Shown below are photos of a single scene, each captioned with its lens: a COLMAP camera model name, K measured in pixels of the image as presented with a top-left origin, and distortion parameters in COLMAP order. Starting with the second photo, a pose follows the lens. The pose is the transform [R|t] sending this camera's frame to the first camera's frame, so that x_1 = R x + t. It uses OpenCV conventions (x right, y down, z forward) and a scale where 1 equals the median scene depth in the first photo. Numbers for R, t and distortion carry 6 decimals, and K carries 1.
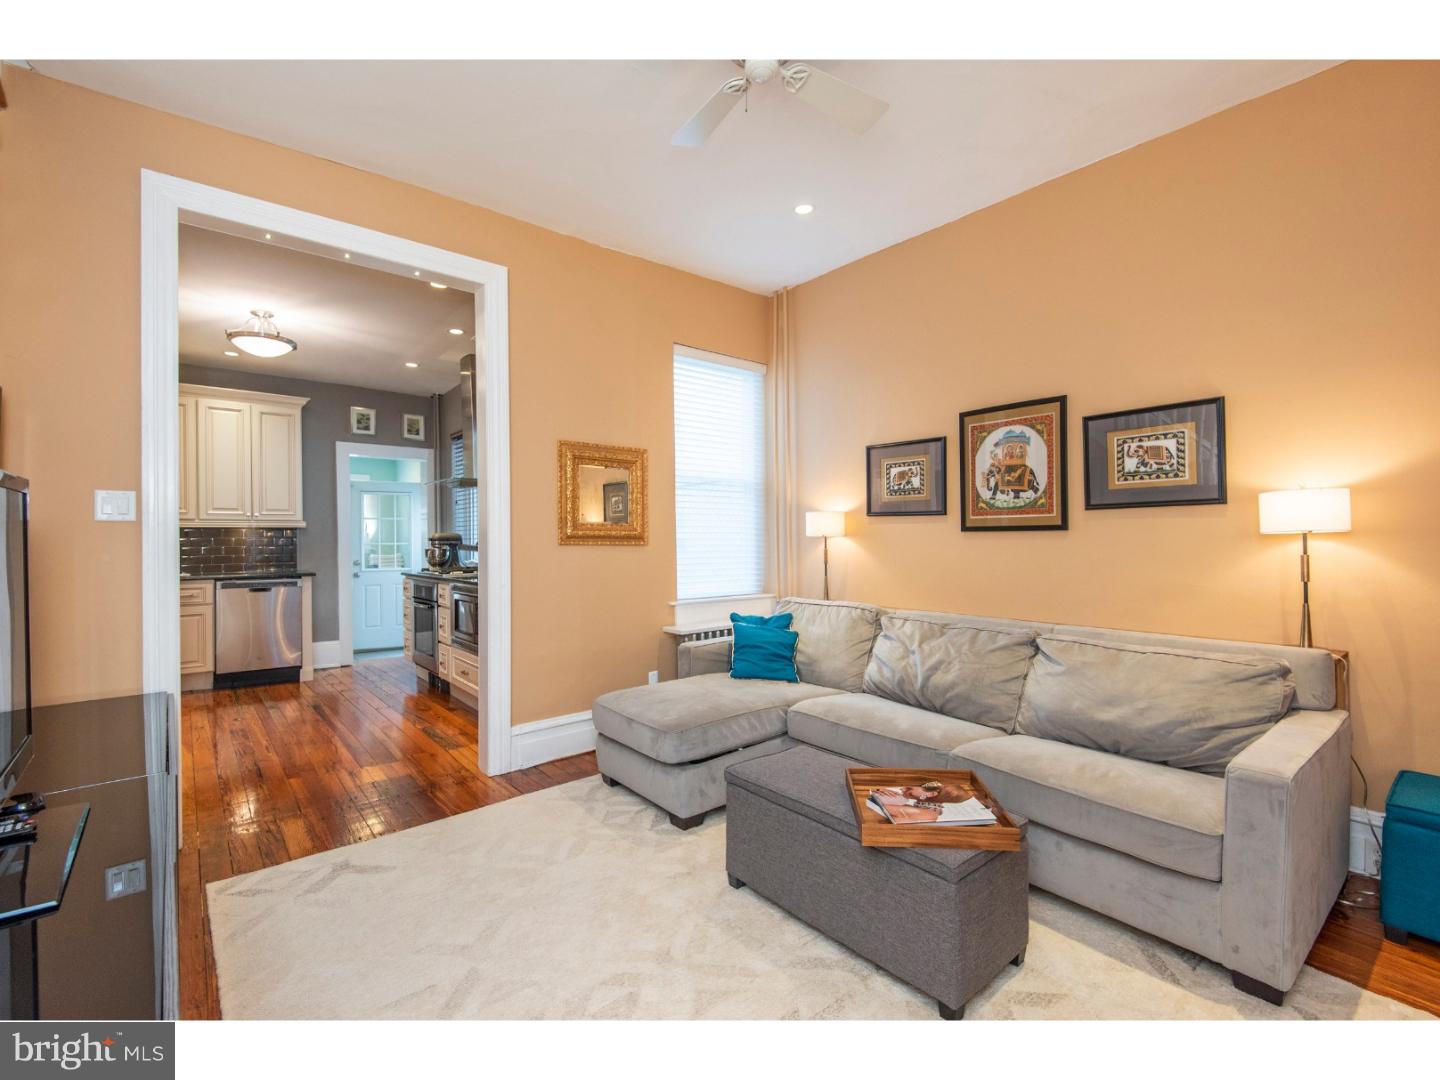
lens RADIAL K [[648.9, 0, 715.8], [0, 648.9, 537.7], [0, 0, 1]] dist [0.024925, -0.011472]
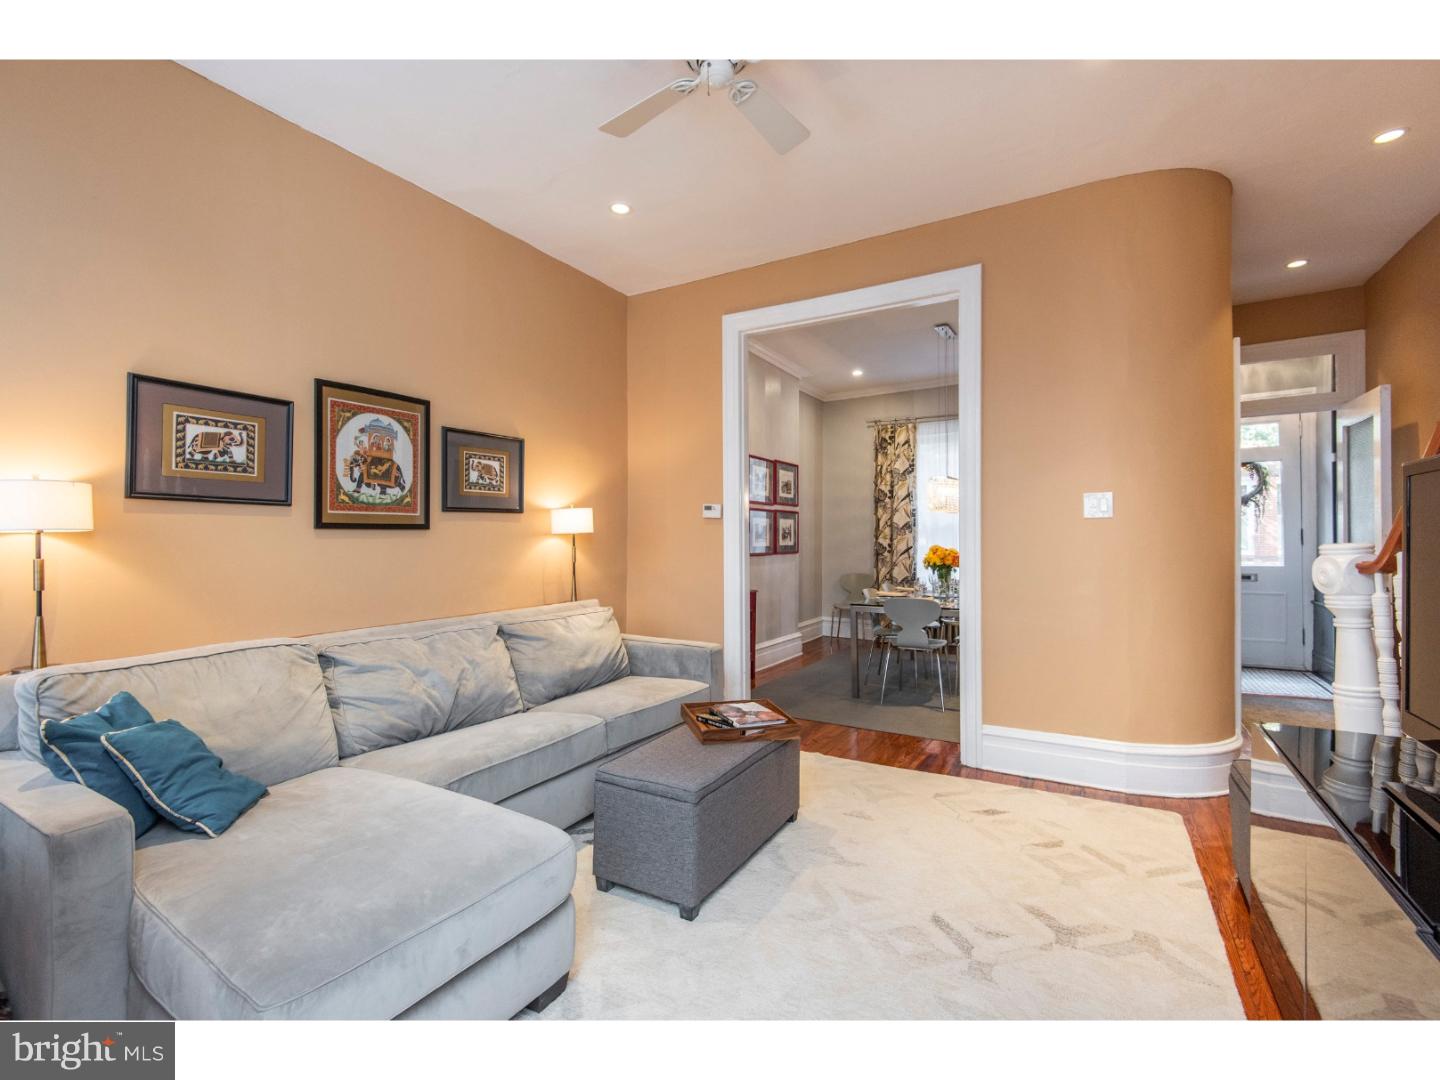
lens RADIAL K [[648.9, 0, 718.7], [0, 648.9, 531.8], [0, 0, 1]] dist [0.024925, -0.011472]
pose [[-0.346142, 0.016021, 0.938045, -0.590087], [0.007608, 0.999869, -0.014270, 0.010505], [-0.938151, 0.002197, -0.346218, 0.897112]]
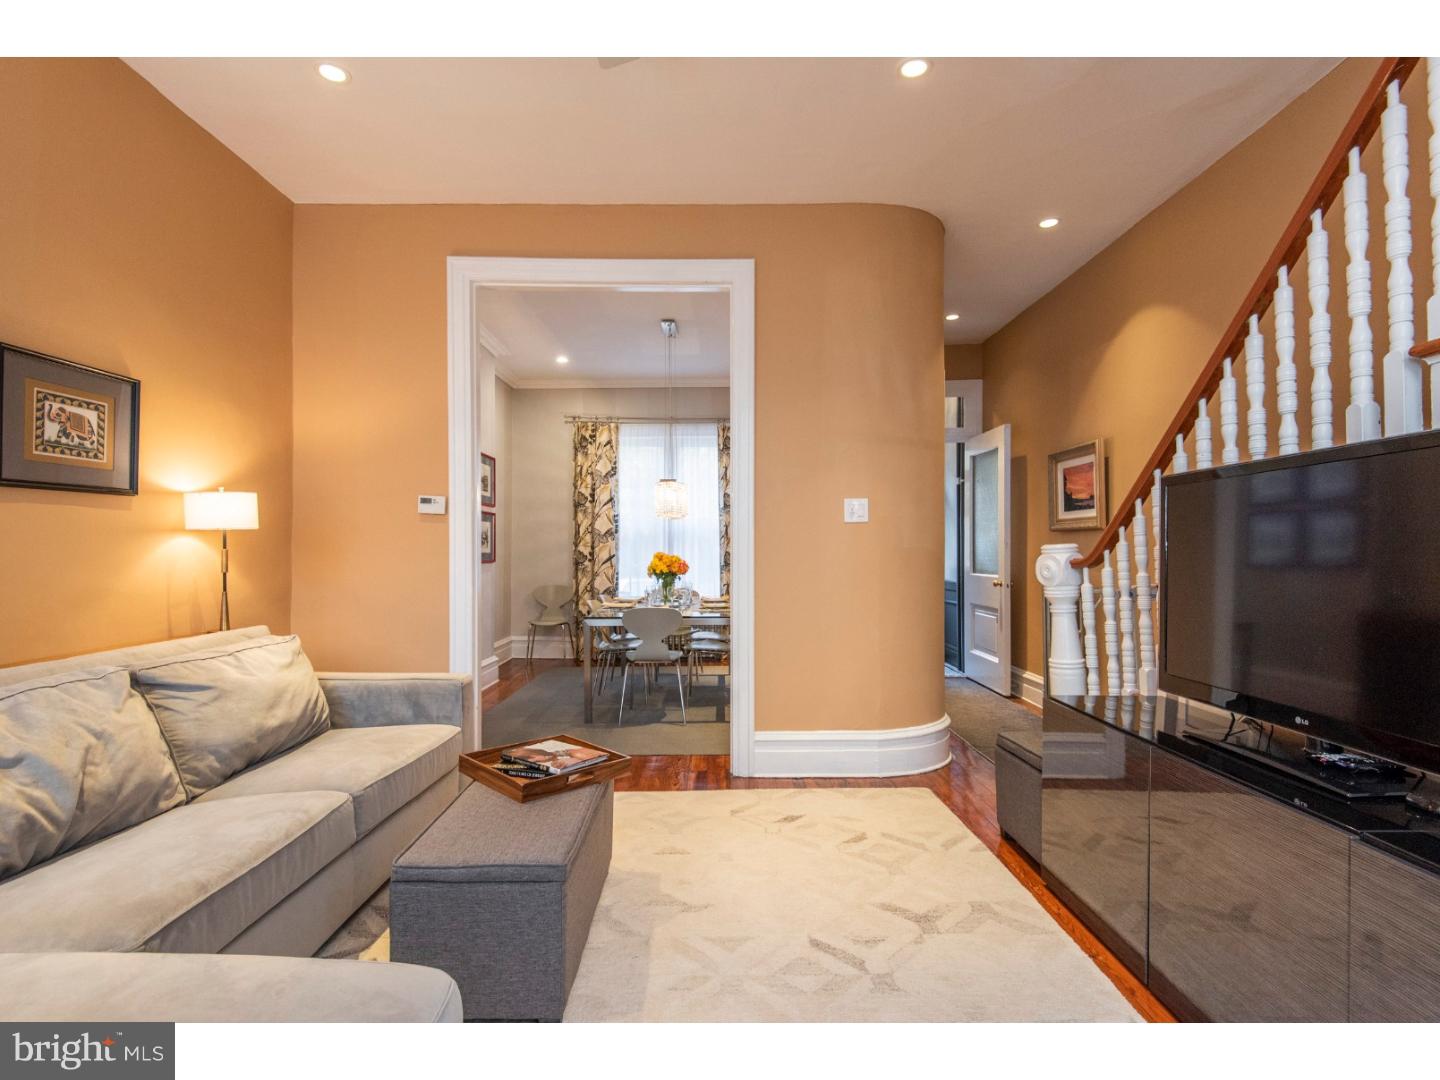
lens RADIAL K [[698.8, 0, 716.6], [0, 698.8, 550.5], [0, 0, 1]] dist [0.017004, -0.015312]
pose [[-0.770182, 0.004789, 0.637807, -0.400351], [0.005078, 0.999986, -0.001377, 0.024901], [-0.637805, 0.002179, -0.770195, 1.021553]]
